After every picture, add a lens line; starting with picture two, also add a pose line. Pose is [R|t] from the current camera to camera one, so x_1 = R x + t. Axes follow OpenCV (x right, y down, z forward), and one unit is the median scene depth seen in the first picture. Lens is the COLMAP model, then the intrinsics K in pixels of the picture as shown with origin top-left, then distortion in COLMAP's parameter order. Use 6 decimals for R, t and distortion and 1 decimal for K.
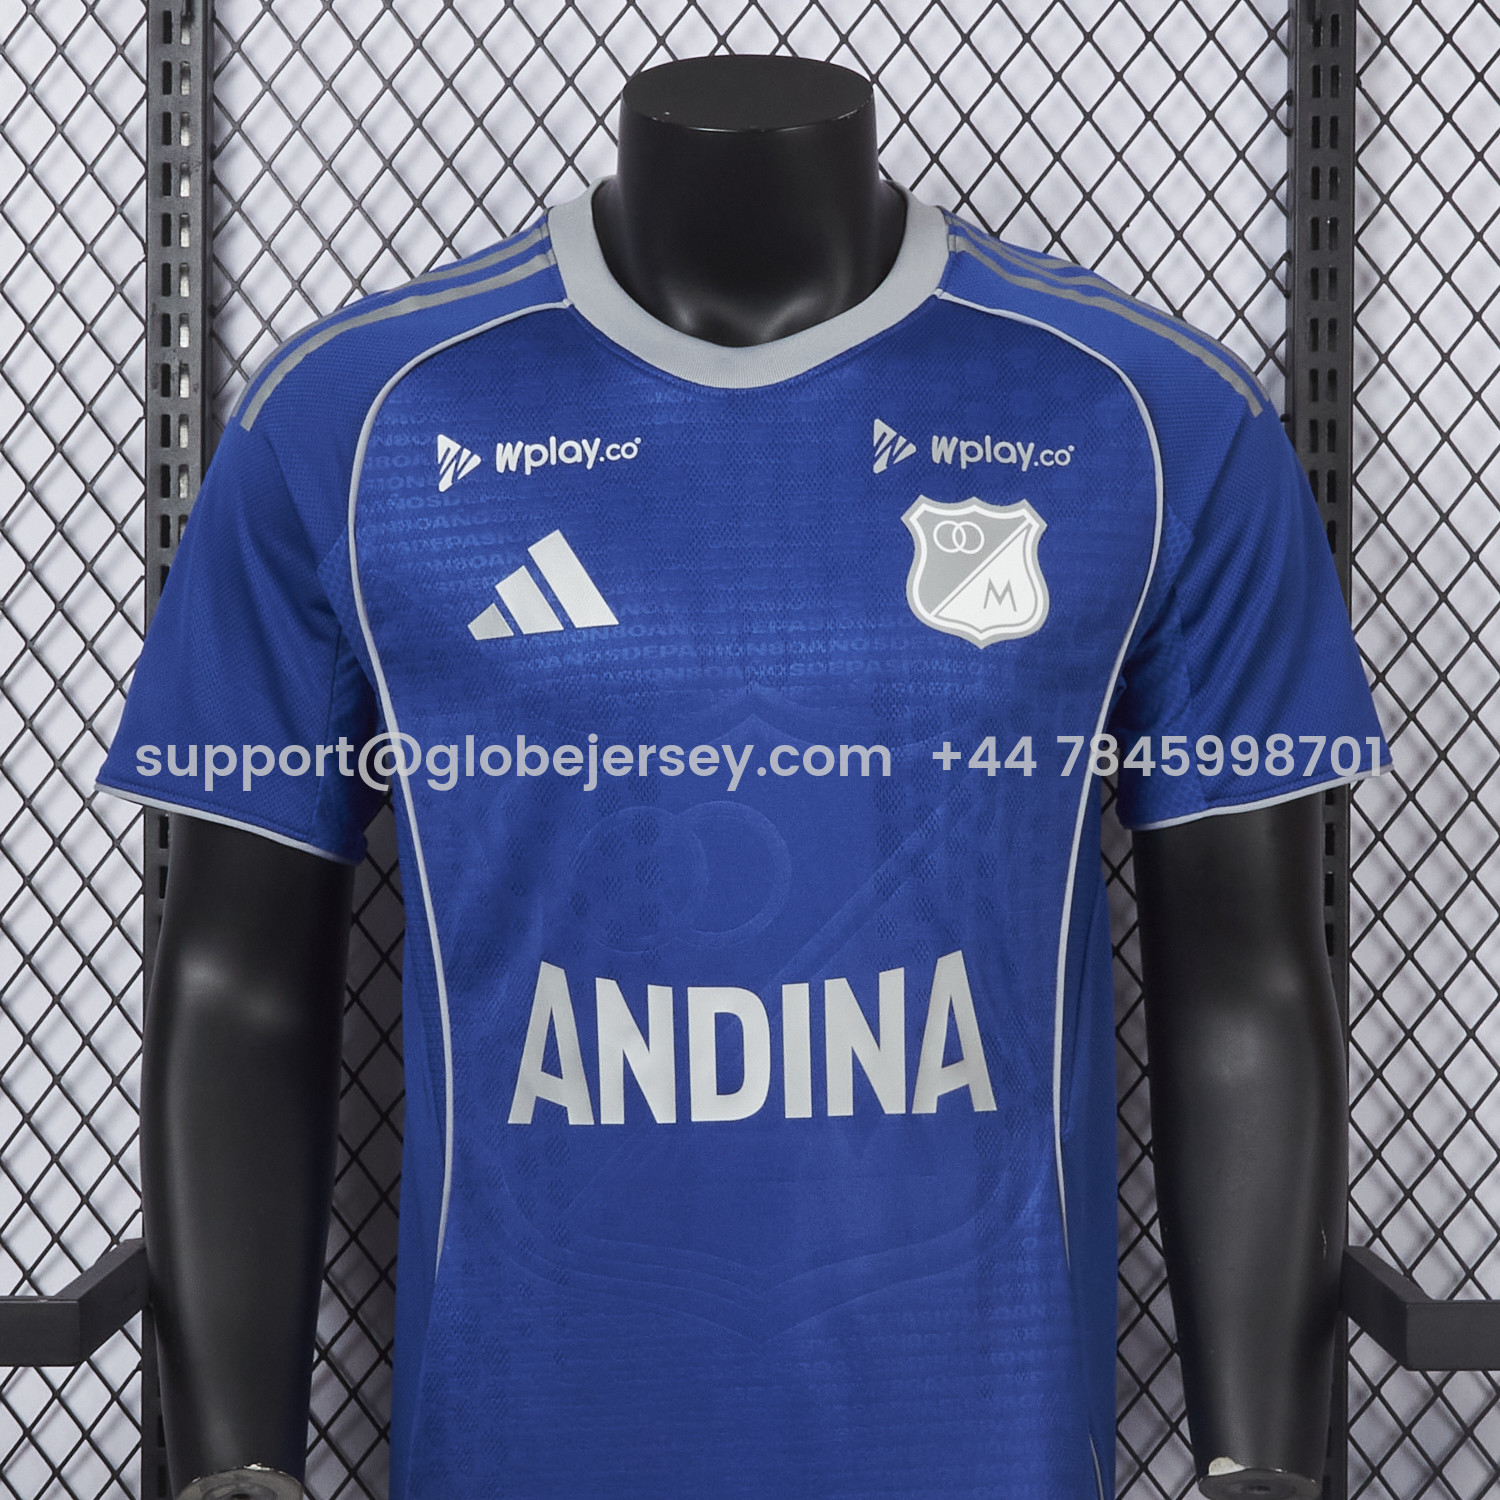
lens RADIAL K [[2798.3, 0, 750.0], [0, 2798.3, 750.0], [0, 0, 1]] dist [-0.010123, -0.146854]
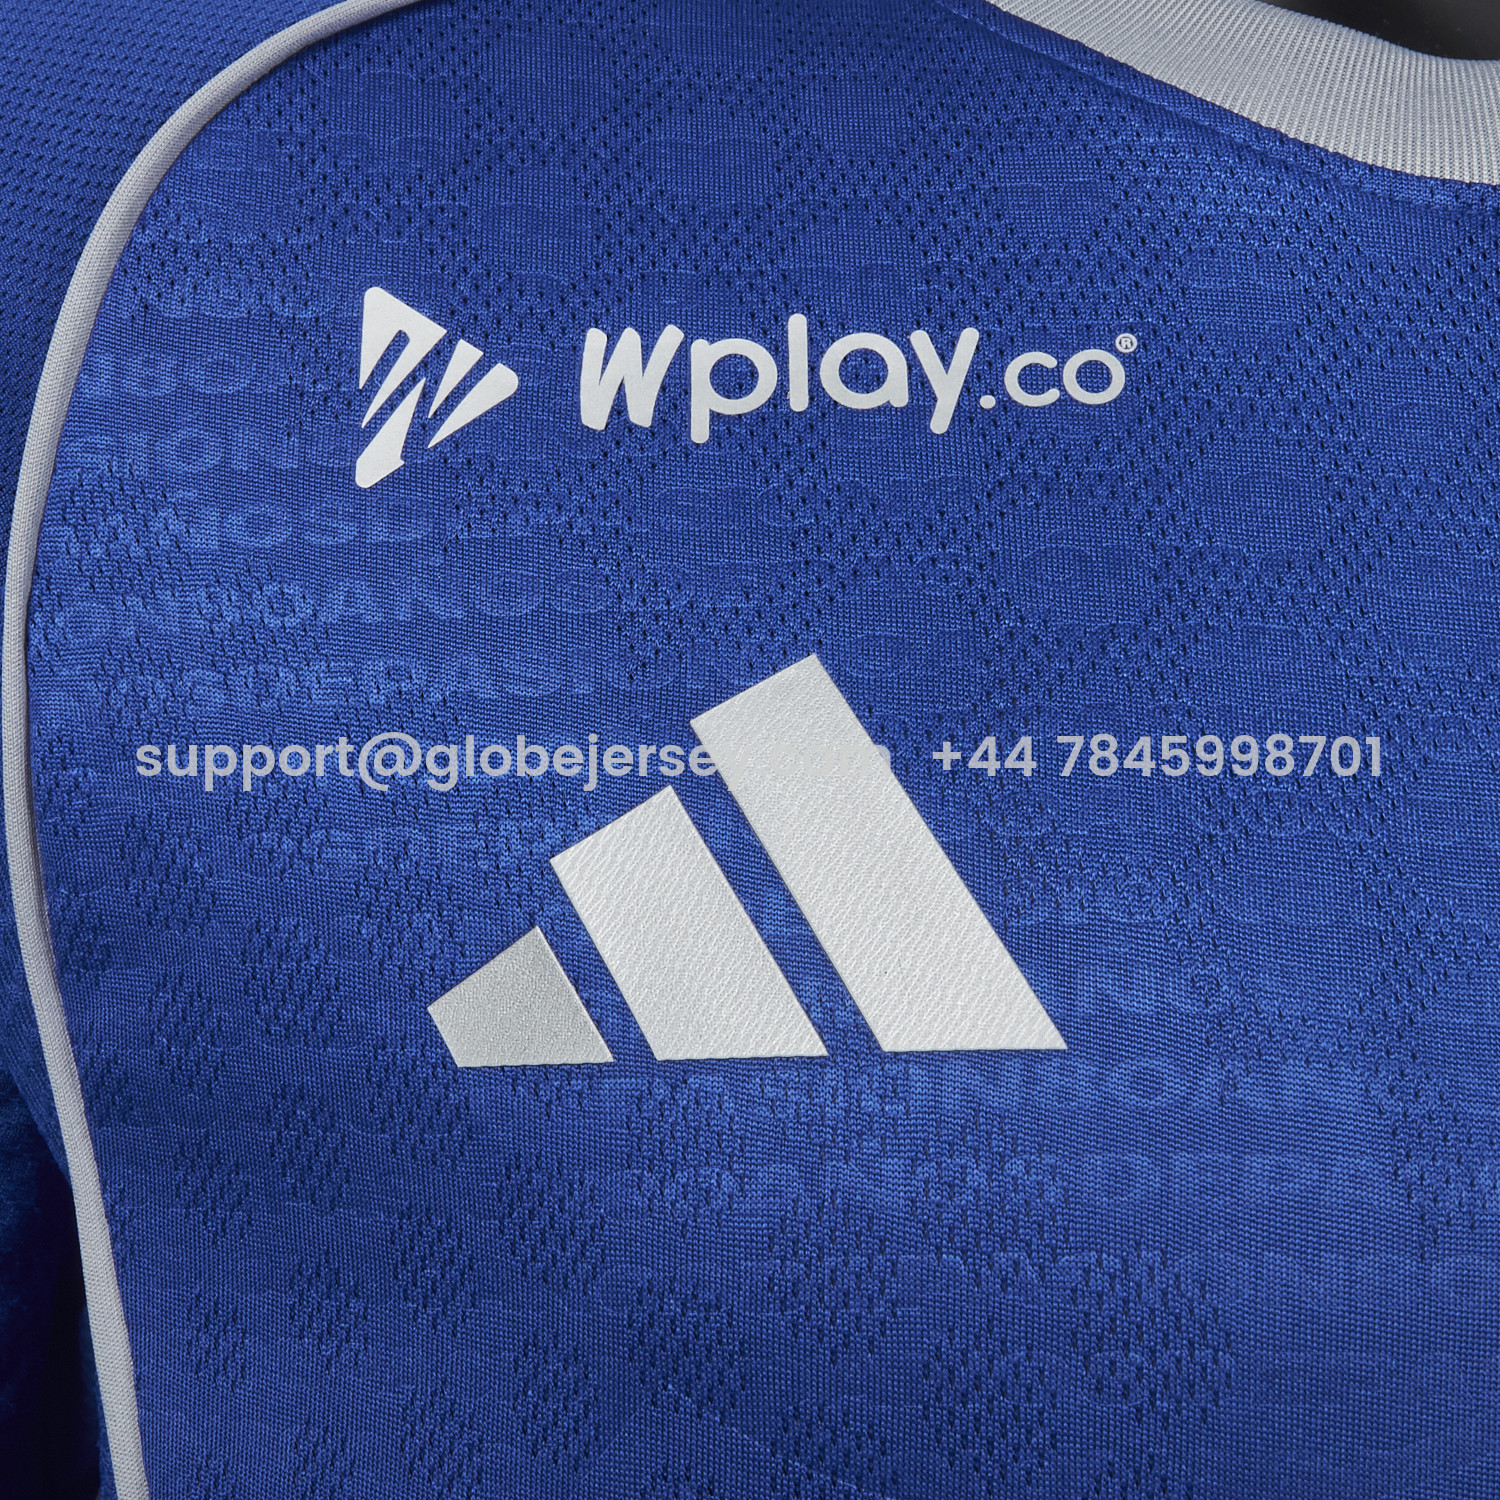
lens RADIAL K [[2600.1, 0, 750.0], [0, 2600.1, 750.0], [0, 0, 1]] dist [-0.044790, -0.009243]
pose [[0.996273, 0.066048, 0.055473, -0.086453], [-0.059588, 0.992034, -0.110985, -0.043305], [-0.062361, 0.107266, 0.992273, 0.763429]]
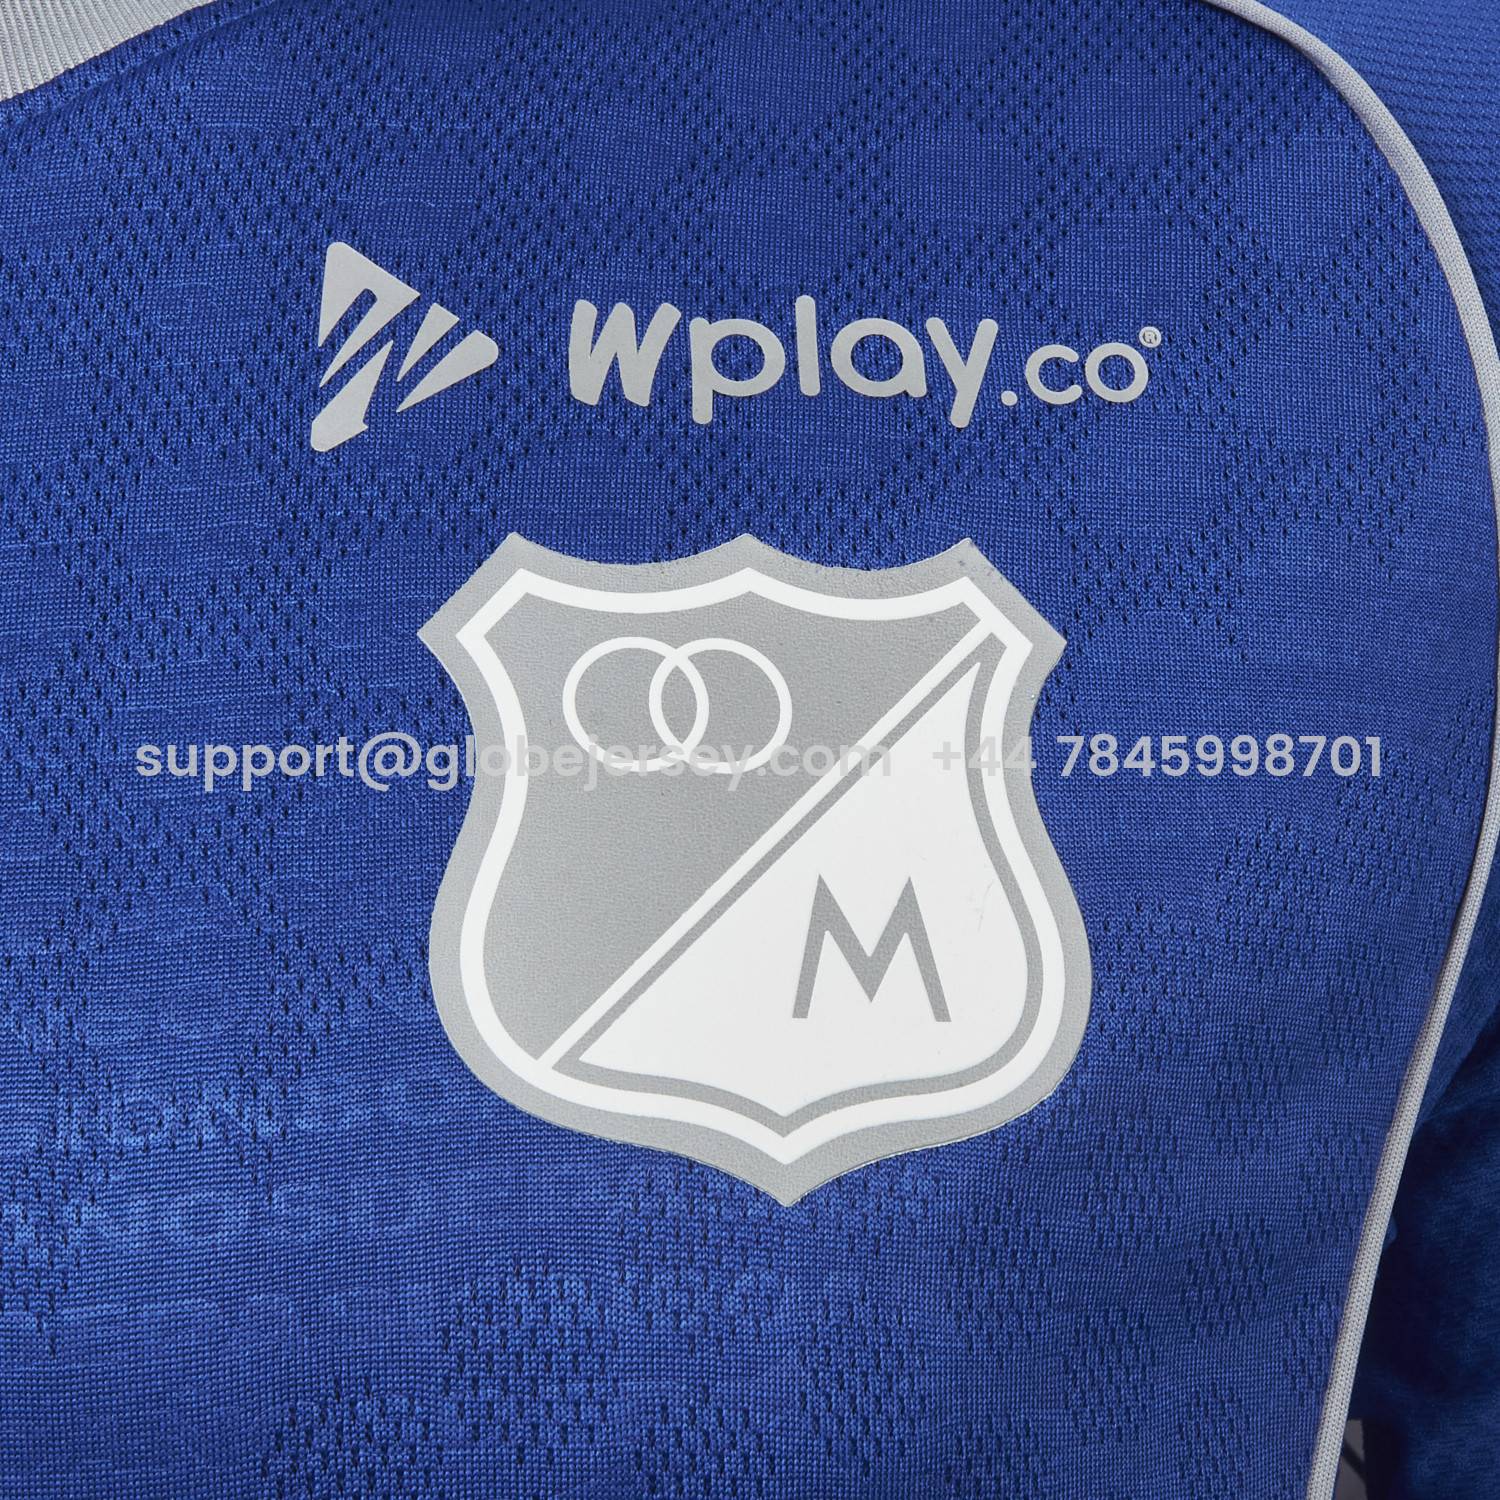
lens RADIAL K [[2600.1, 0, 750.0], [0, 2600.1, 750.0], [0, 0, 1]] dist [-0.044790, -0.009243]
pose [[0.998121, -0.045177, -0.041382, 0.088204], [0.040723, 0.993868, -0.102800, -0.049877], [0.045773, 0.100921, 0.993841, 0.781671]]
